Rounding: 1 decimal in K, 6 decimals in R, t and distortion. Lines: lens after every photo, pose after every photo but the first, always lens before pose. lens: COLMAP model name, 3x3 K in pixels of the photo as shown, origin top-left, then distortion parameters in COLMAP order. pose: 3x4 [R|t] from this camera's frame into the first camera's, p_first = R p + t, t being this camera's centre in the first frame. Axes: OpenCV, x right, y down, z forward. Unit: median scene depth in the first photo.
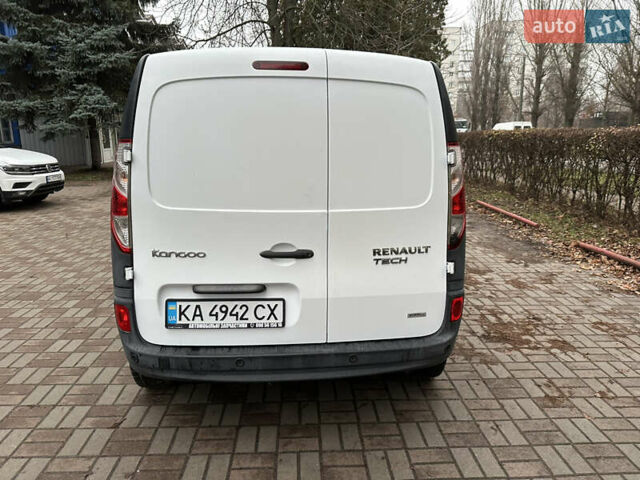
lens RADIAL K [[436.5, 0, 327.2], [0, 436.5, 233.5], [0, 0, 1]] dist [0.023717, -0.029849]
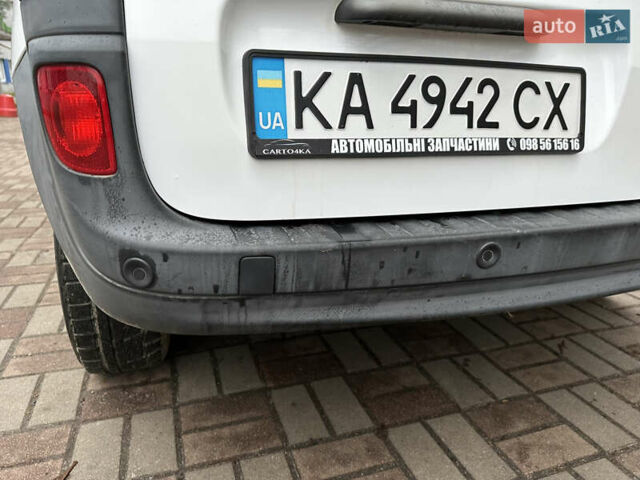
lens RADIAL K [[436.5, 0, 316.5], [0, 436.5, 243.2], [0, 0, 1]] dist [0.023717, -0.029849]
pose [[0.963175, -0.064212, 0.261095, -0.403799], [0.036626, 0.993347, 0.109184, 0.242328], [-0.266369, -0.095600, 0.959118, 0.710798]]
